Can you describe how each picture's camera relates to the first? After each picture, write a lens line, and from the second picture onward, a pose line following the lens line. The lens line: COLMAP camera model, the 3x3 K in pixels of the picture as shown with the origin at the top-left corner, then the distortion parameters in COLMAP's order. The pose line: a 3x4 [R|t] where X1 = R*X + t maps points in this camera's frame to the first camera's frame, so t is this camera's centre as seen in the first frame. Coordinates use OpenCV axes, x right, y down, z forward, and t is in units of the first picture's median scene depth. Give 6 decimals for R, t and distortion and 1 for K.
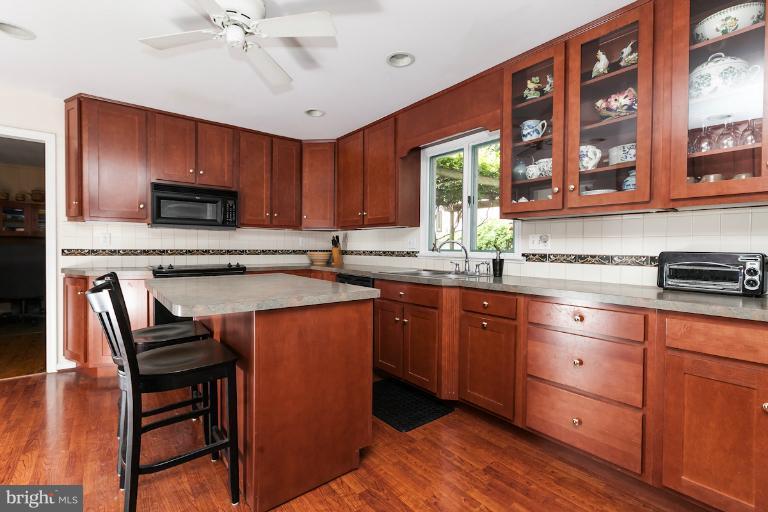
lens RADIAL K [[359.3, 0, 381.0], [0, 359.3, 252.5], [0, 0, 1]] dist [-0.002902, -0.000079]
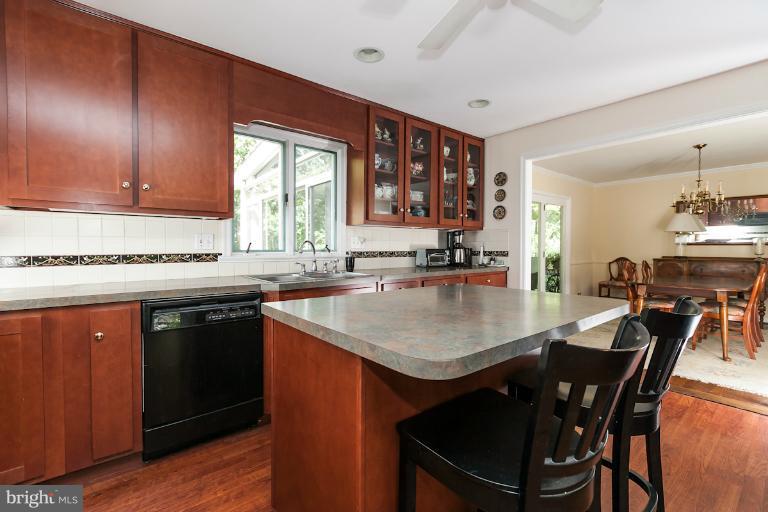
lens RADIAL K [[318.2, 0, 383.9], [0, 318.2, 251.8], [0, 0, 1]] dist [-0.003551, -0.000273]
pose [[0.007911, -0.020923, 0.999750, -0.524978], [0.017524, 0.999630, 0.020782, -0.013491], [-0.999815, 0.017355, 0.008275, 0.631721]]
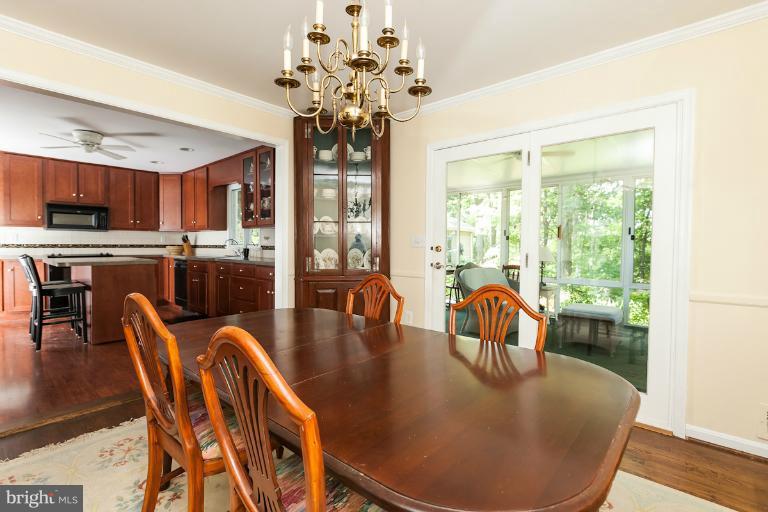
lens RADIAL K [[359.3, 0, 384.0], [0, 359.3, 256.0], [0, 0, 1]] dist [-0.002902, -0.000079]
pose [[0.983135, -0.008053, 0.182704, 0.497444], [0.004913, 0.999832, 0.017633, 0.021315], [-0.182815, -0.016438, 0.983010, -0.767406]]
